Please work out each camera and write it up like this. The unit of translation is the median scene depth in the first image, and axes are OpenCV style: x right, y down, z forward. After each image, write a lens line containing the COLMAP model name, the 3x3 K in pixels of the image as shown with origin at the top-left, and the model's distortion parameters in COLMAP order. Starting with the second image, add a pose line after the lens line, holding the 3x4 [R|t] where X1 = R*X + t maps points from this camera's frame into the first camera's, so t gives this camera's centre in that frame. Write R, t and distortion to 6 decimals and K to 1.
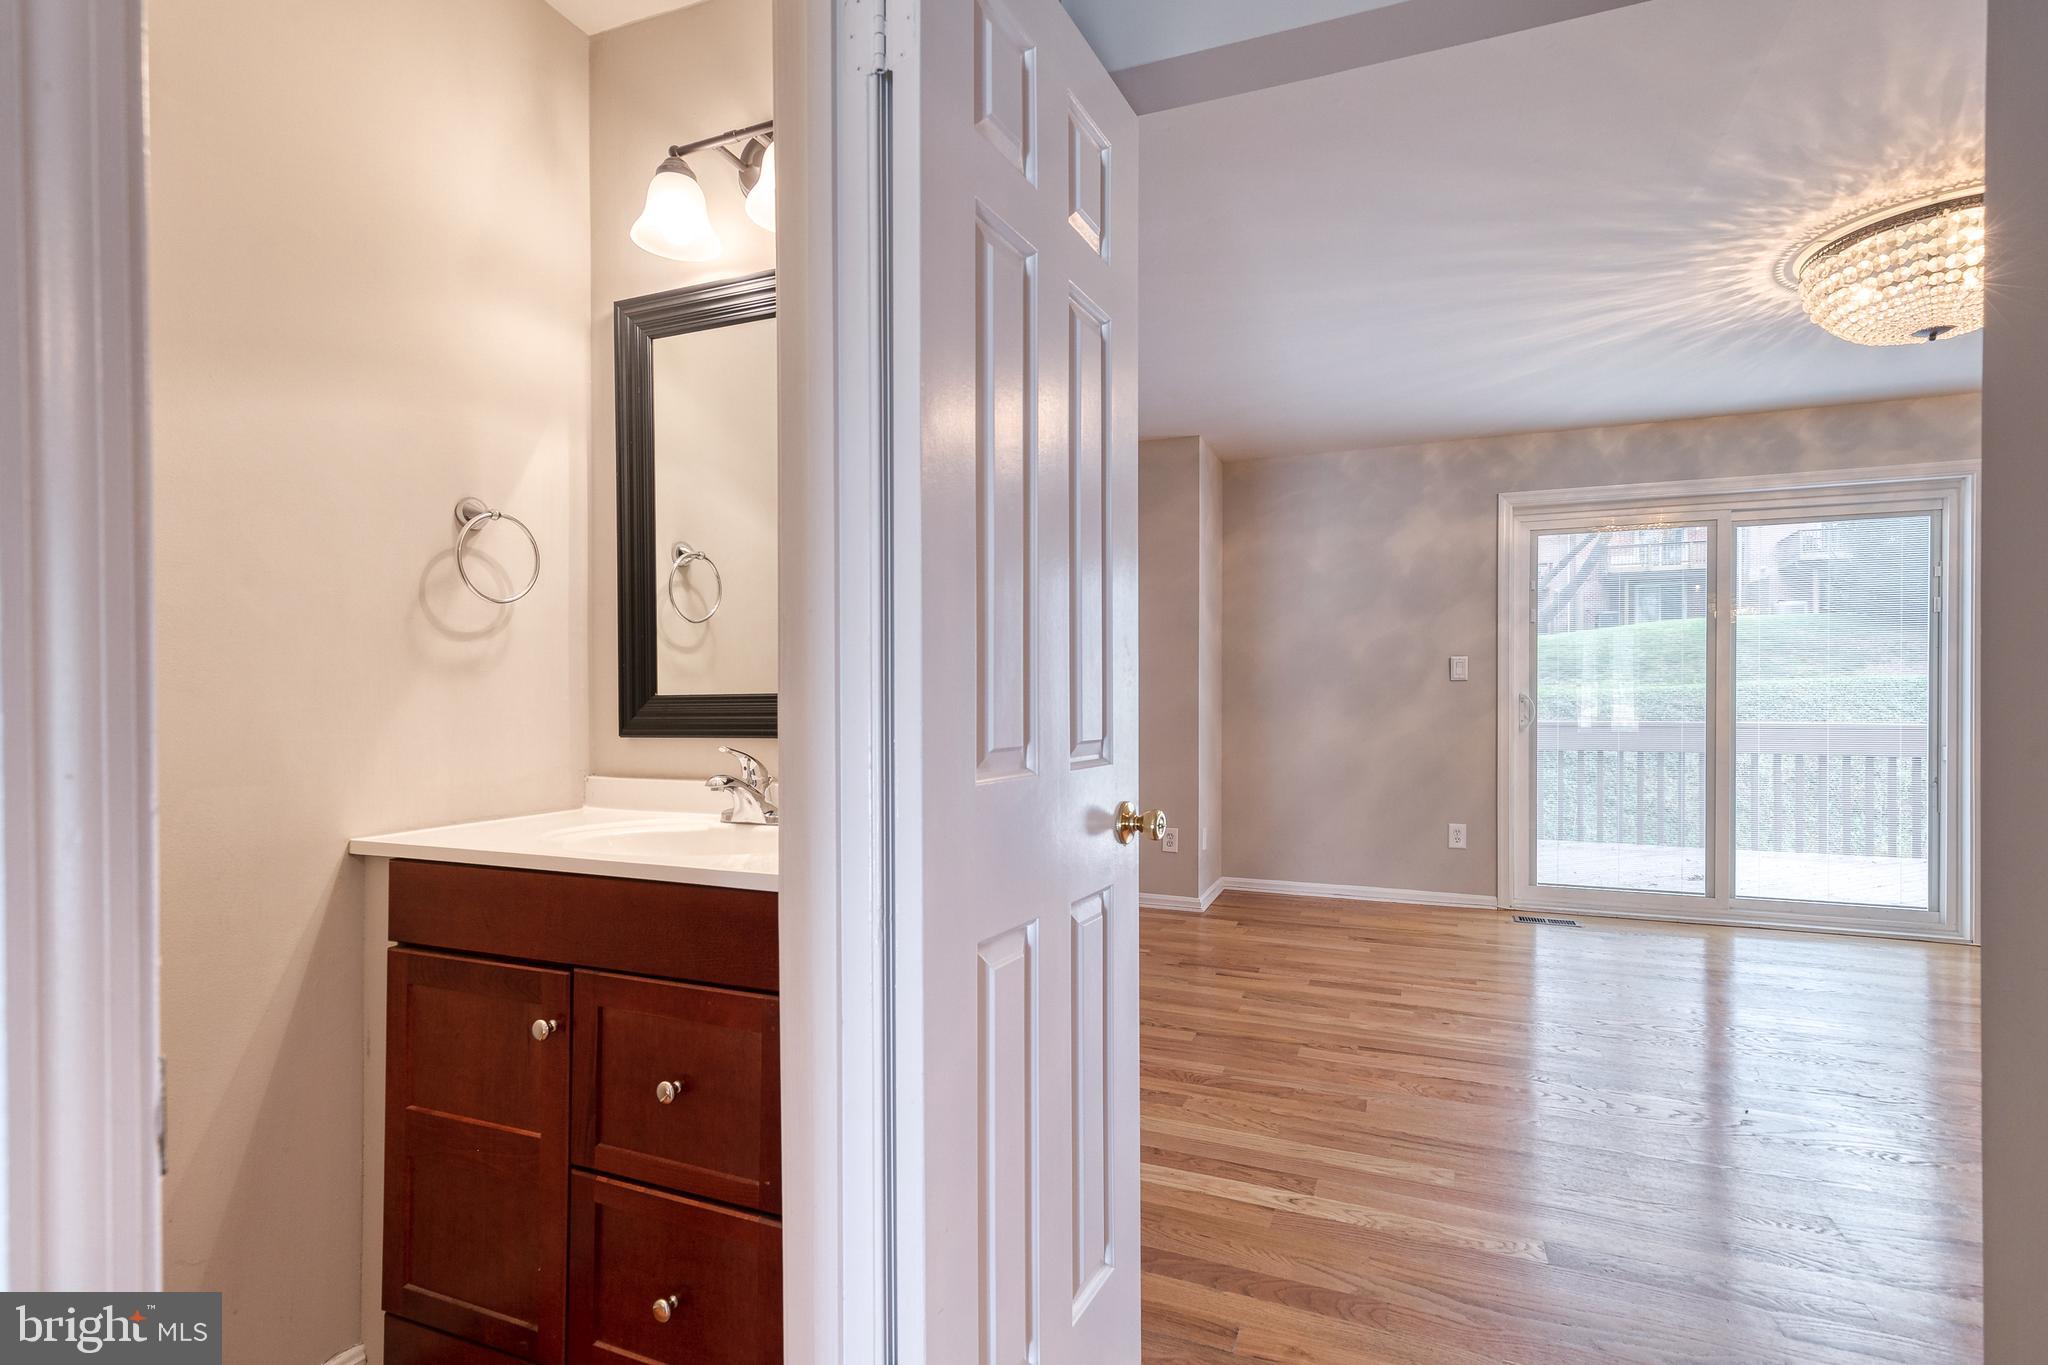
lens RADIAL K [[954.0, 0, 1037.7], [0, 954.0, 699.6], [0, 0, 1]] dist [0.014597, -0.000440]
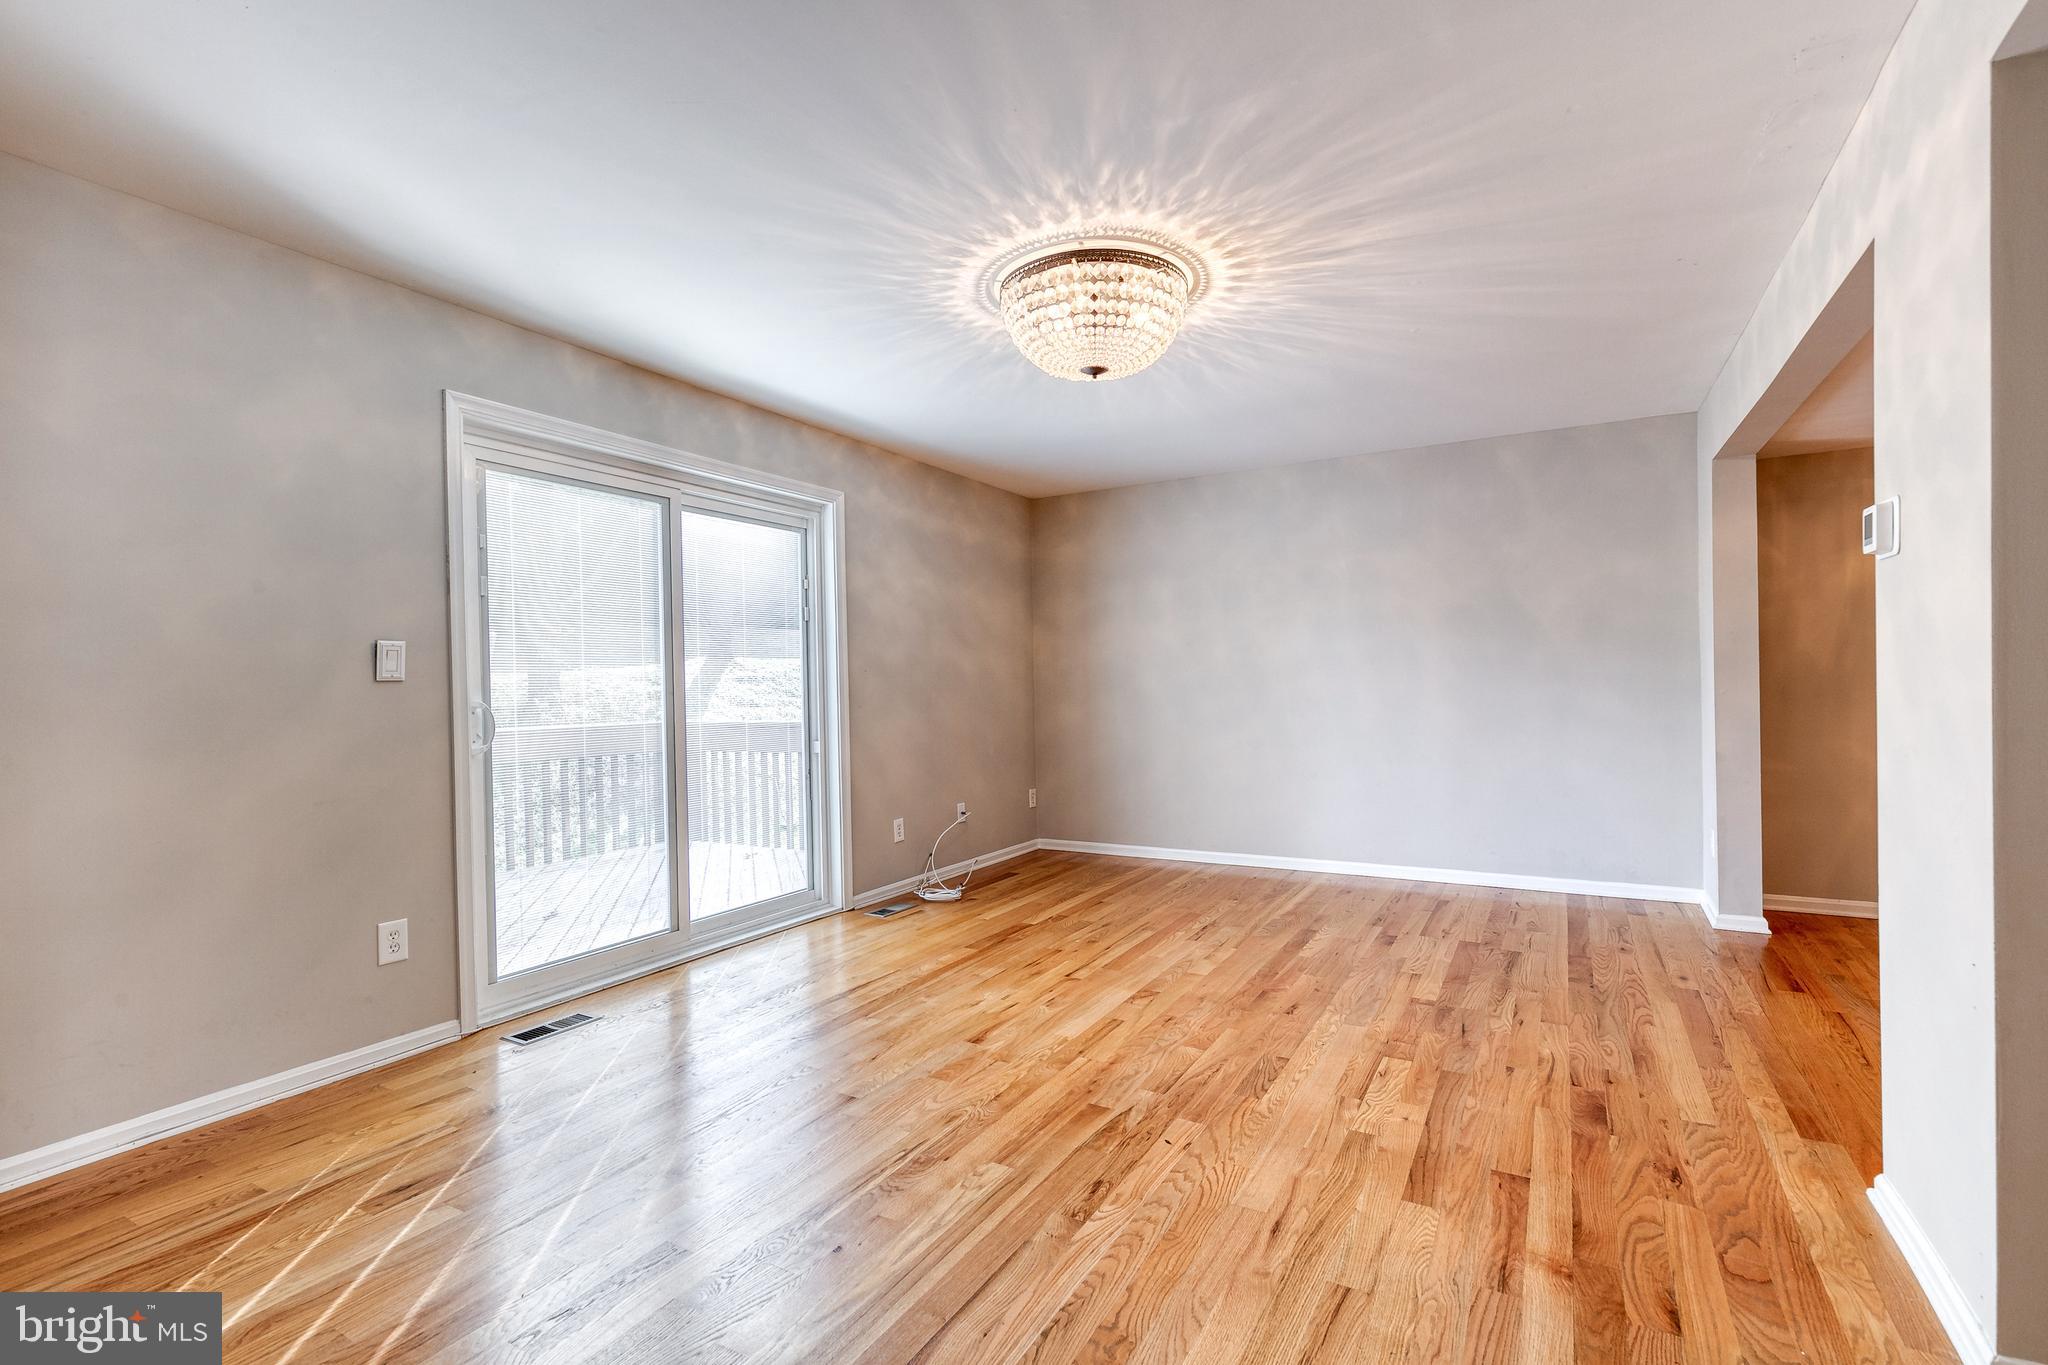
lens RADIAL K [[935.3, 0, 1044.0], [0, 935.3, 681.8], [0, 0, 1]] dist [0.012127, -0.001974]
pose [[0.129223, 0.001856, 0.991614, -0.101053], [0.023137, 0.999720, -0.004886, -0.007831], [-0.991346, 0.023575, 0.129144, 0.570322]]
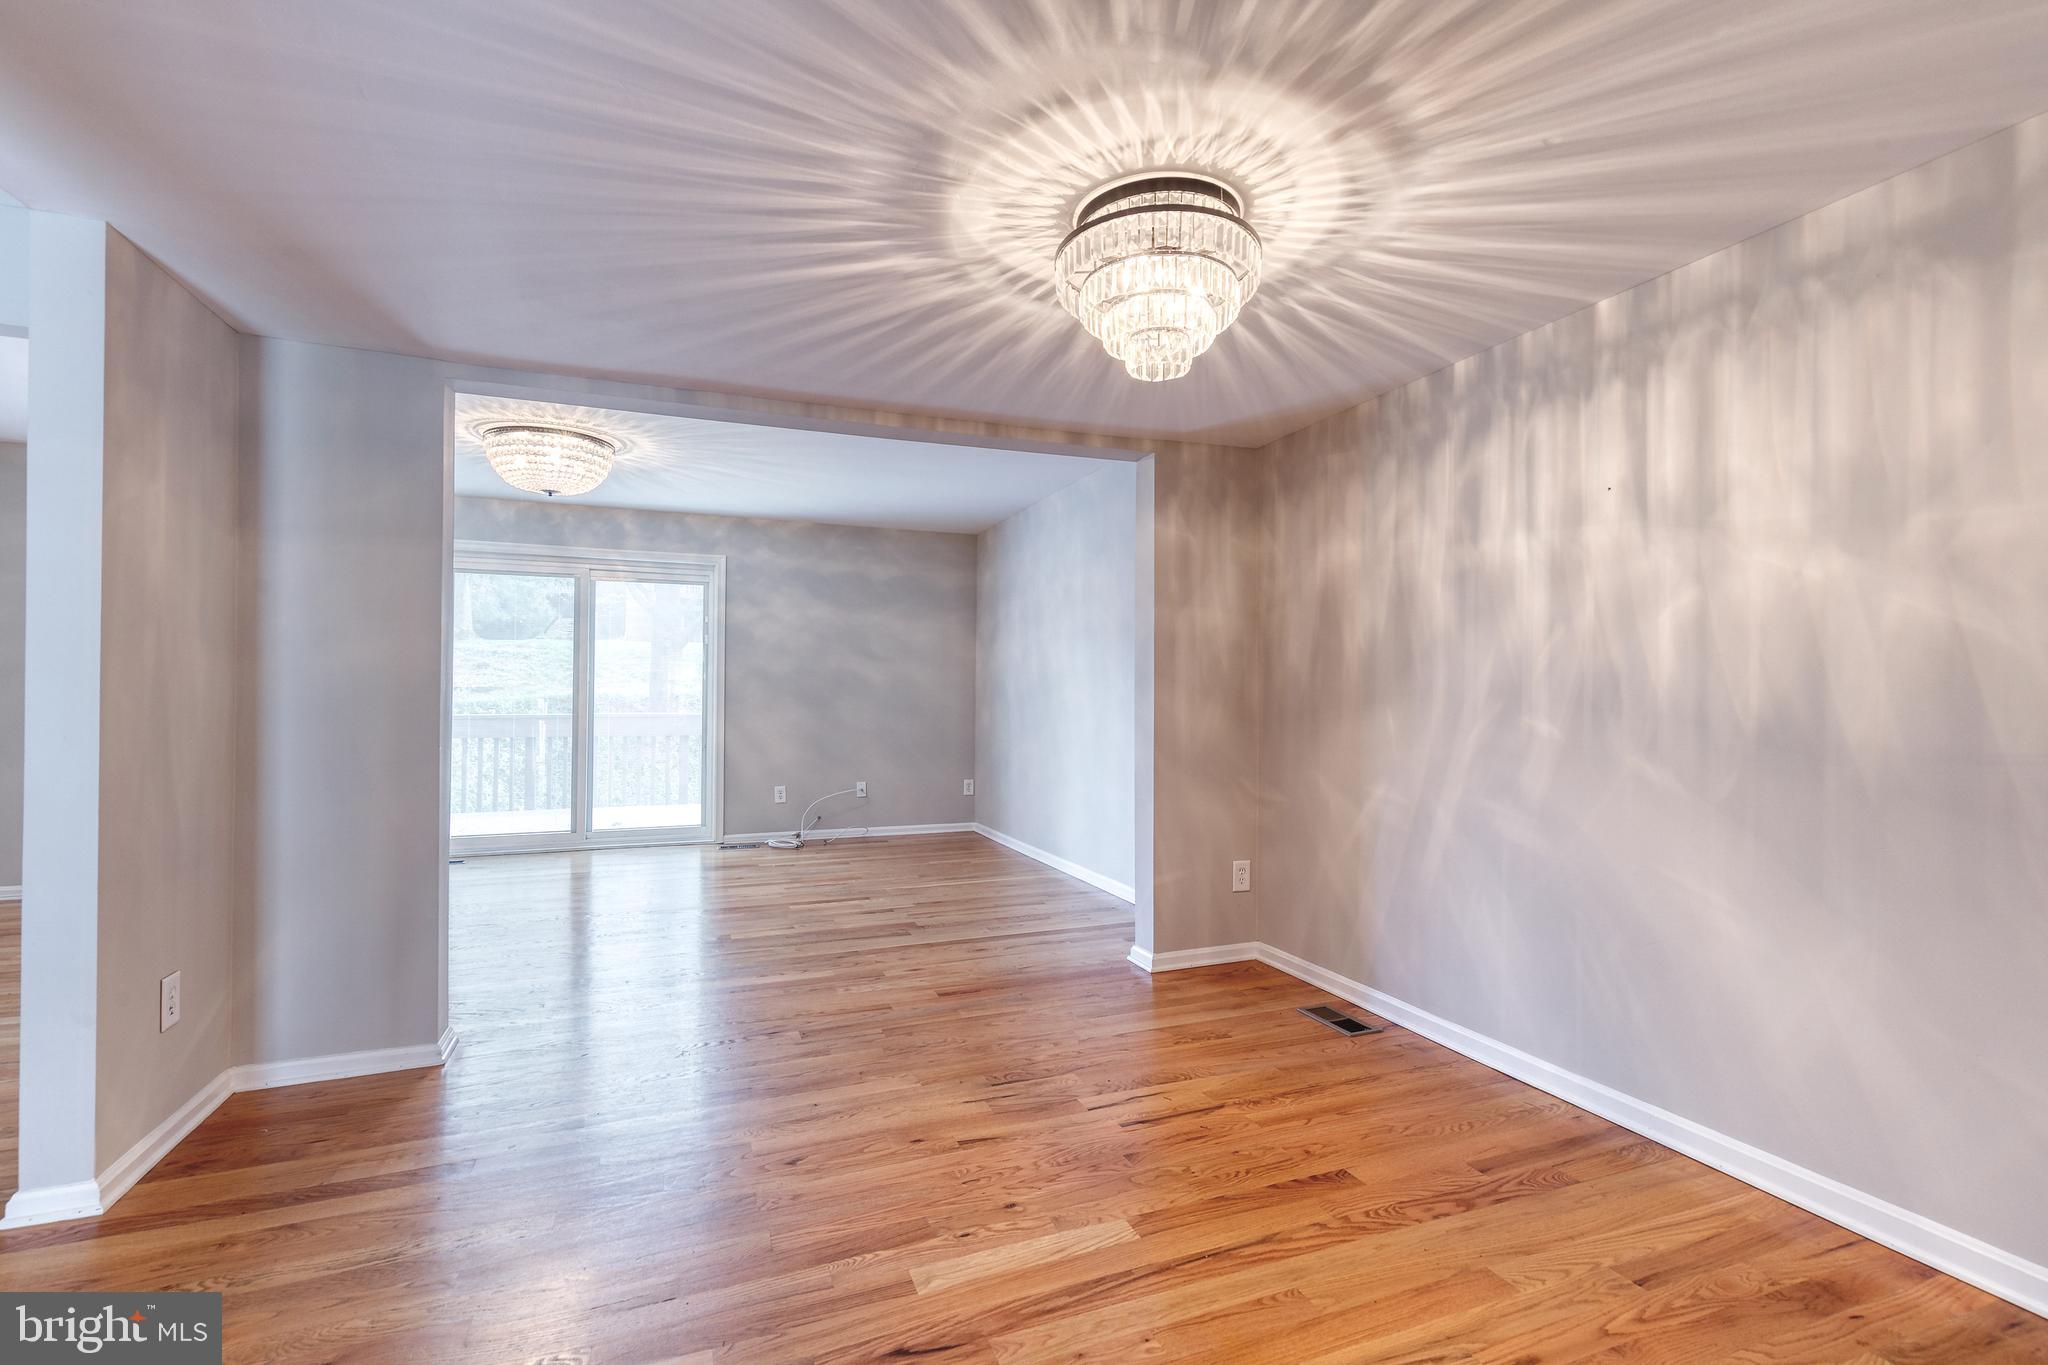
lens RADIAL K [[935.3, 0, 1044.0], [0, 935.3, 681.8], [0, 0, 1]] dist [0.012127, -0.001974]
pose [[0.729004, 0.015215, 0.684340, 0.254882], [-0.000944, 0.999774, -0.021222, 0.007362], [-0.684509, 0.014824, 0.728854, -0.558706]]
